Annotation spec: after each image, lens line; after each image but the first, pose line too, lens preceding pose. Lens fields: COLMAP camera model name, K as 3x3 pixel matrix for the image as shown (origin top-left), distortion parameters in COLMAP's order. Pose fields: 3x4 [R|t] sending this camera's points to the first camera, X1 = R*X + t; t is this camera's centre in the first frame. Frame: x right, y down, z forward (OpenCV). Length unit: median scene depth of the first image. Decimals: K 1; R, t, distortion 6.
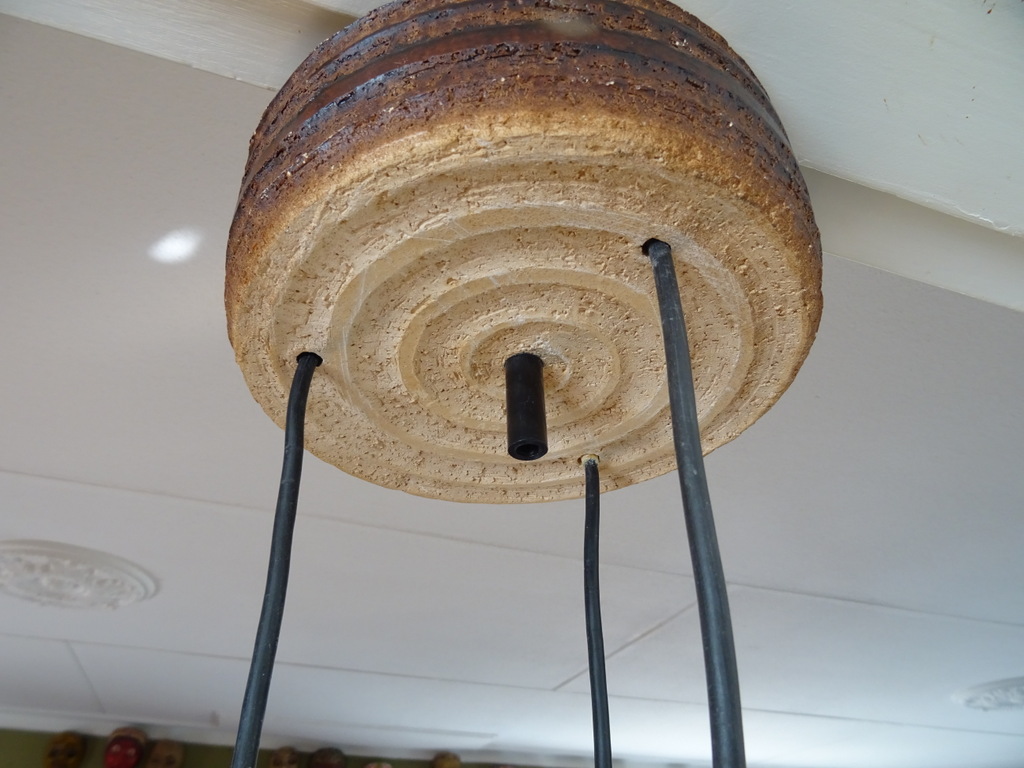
lens RADIAL K [[726.4, 0, 508.6], [0, 726.4, 394.0], [0, 0, 1]] dist [-0.004418, 0.005549]
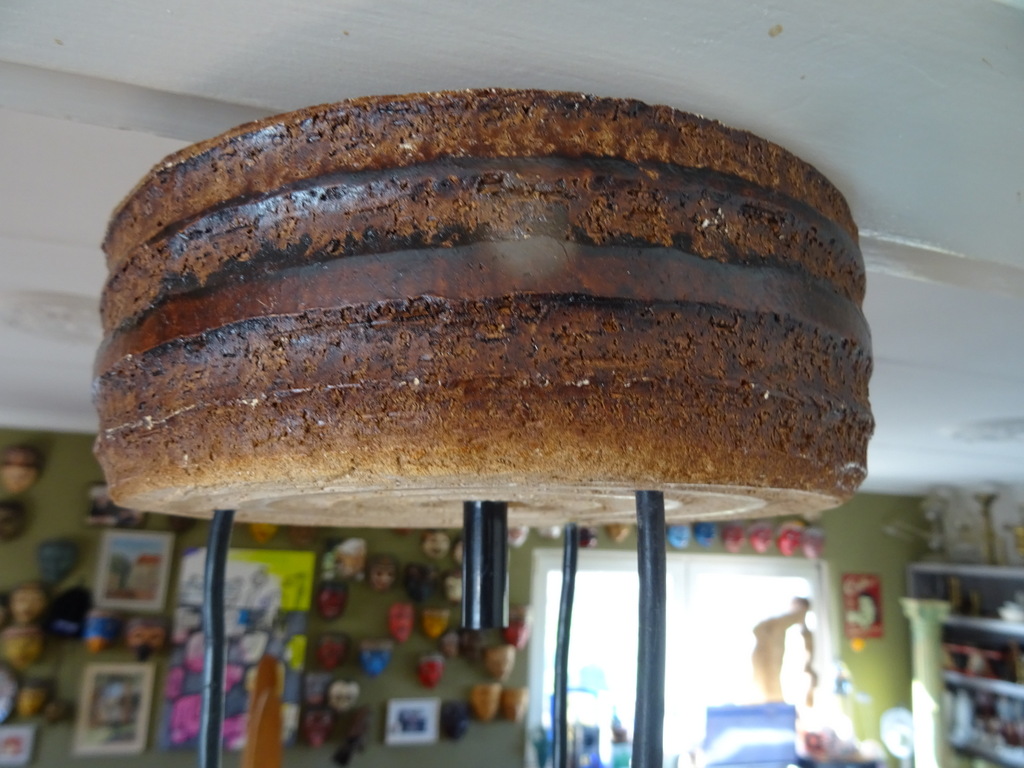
lens RADIAL K [[726.4, 0, 512.2], [0, 726.4, 382.9], [0, 0, 1]] dist [-0.004418, 0.005549]
pose [[0.999405, 0.025262, -0.023480, 0.091578], [-0.013921, 0.918347, 0.395531, -0.682364], [0.031555, -0.394968, 0.918153, 0.401529]]
